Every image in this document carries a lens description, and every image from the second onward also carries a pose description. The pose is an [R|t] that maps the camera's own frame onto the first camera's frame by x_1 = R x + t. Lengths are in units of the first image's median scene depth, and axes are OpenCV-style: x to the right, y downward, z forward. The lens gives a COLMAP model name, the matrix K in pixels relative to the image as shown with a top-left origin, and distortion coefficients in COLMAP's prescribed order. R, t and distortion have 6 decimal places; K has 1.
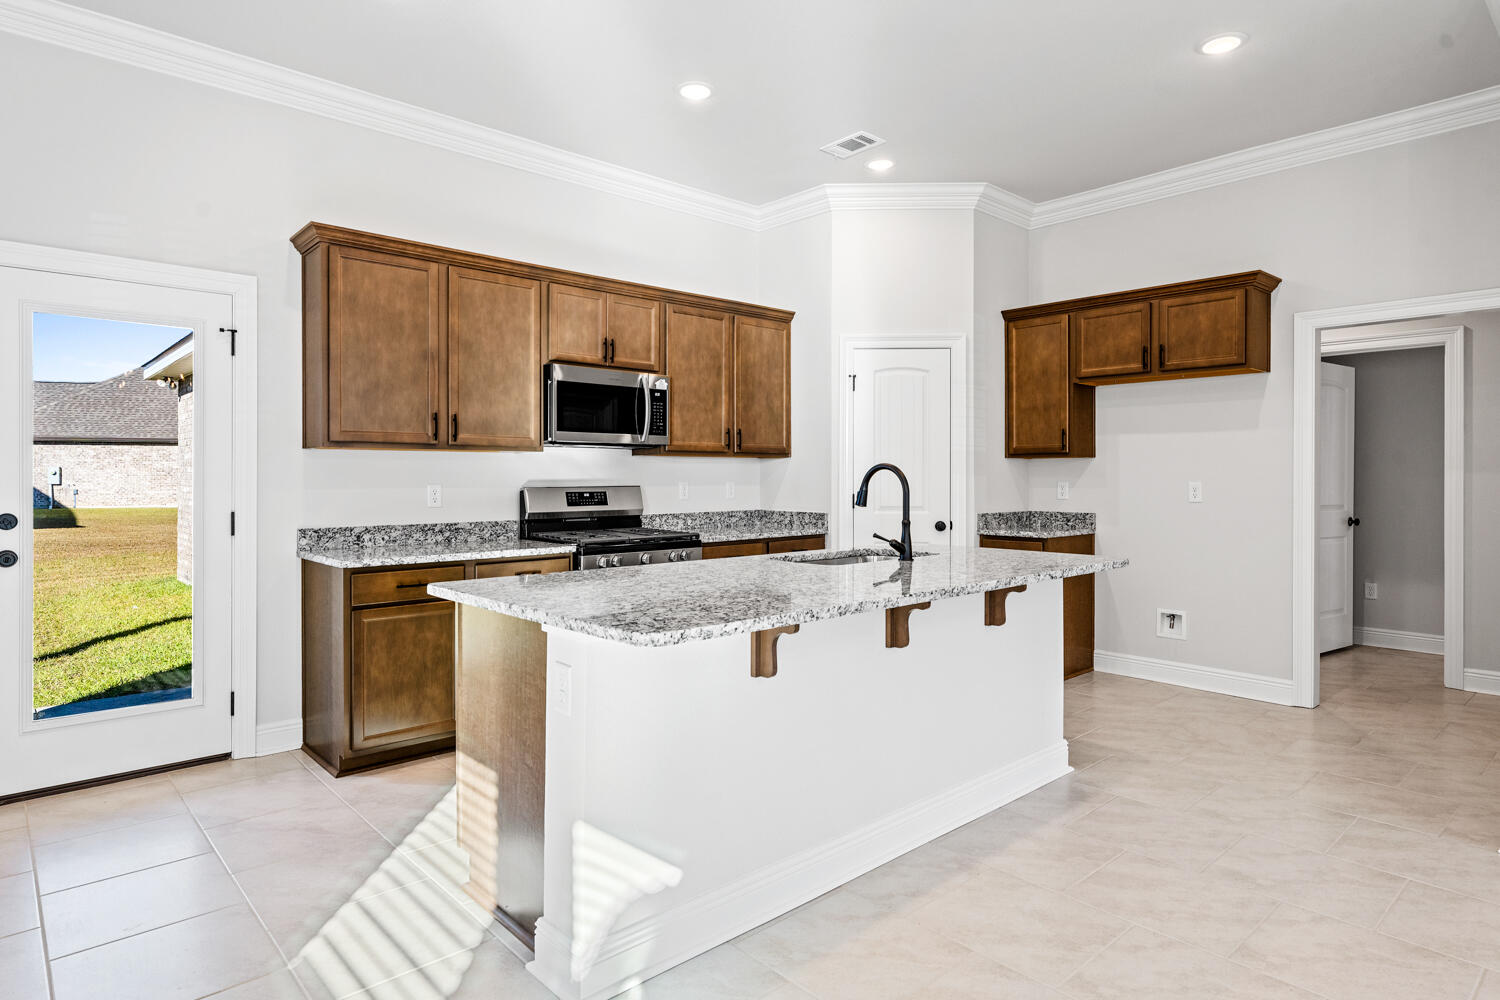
lens RADIAL K [[849.9, 0, 746.3], [0, 849.9, 472.4], [0, 0, 1]] dist [-0.001272, -0.001022]
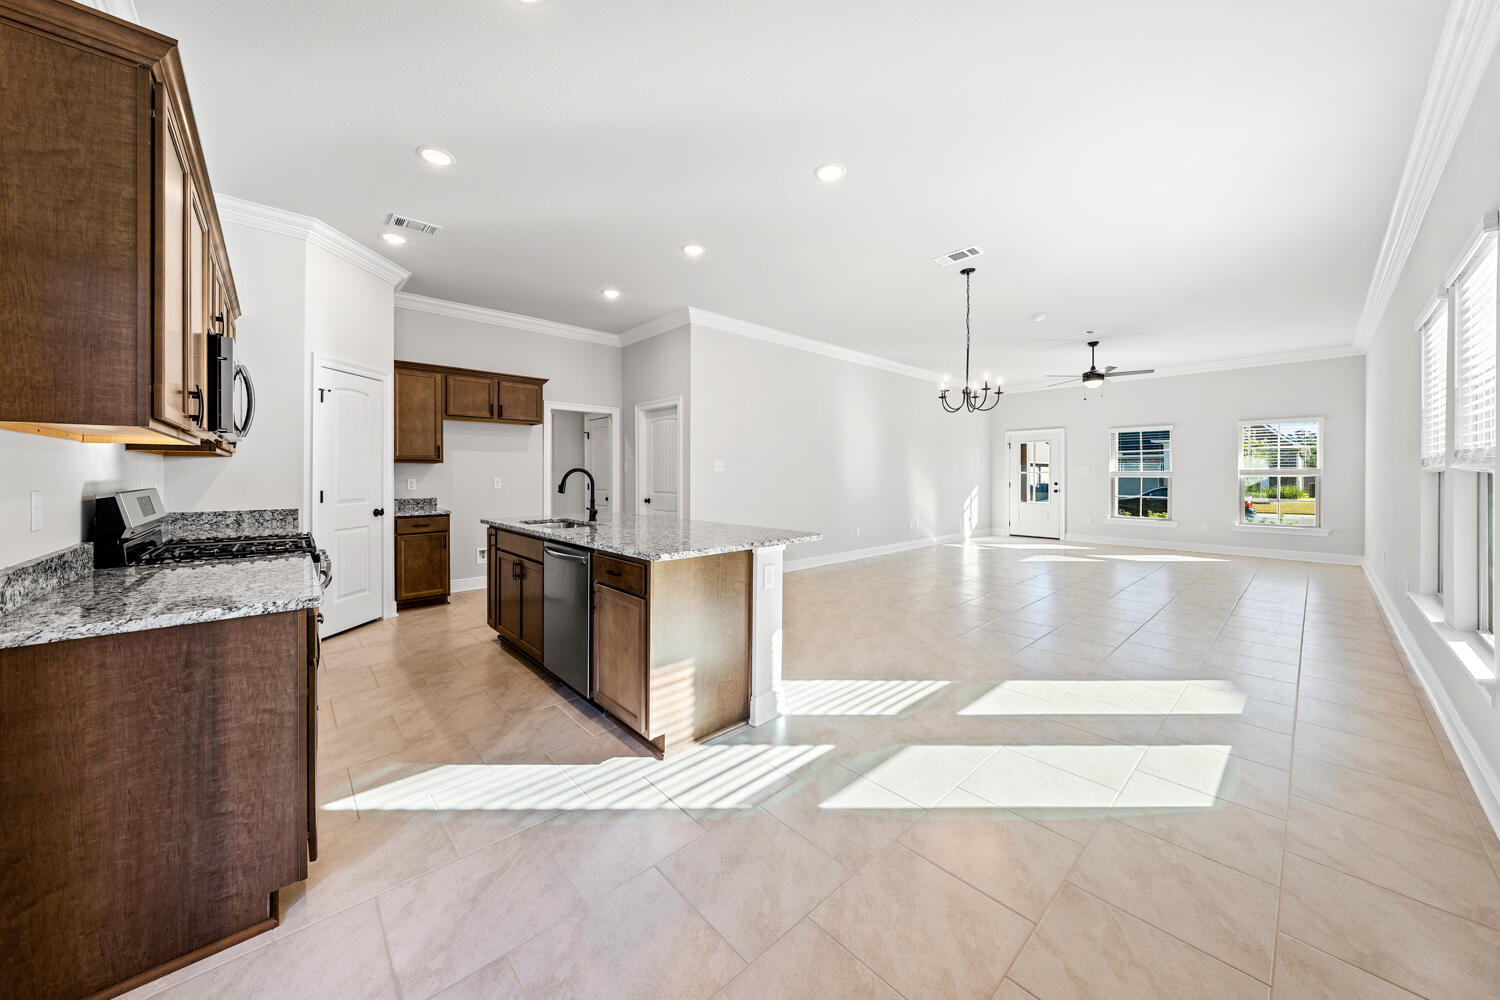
lens RADIAL K [[525.8, 0, 743.4], [0, 525.8, 475.3], [0, 0, 1]] dist [0.000895, 0.000037]
pose [[-0.012585, -0.002859, 0.999917, -0.679362], [-0.002863, 0.999992, 0.002824, 0.000387], [-0.999917, -0.002827, -0.012593, 0.478452]]
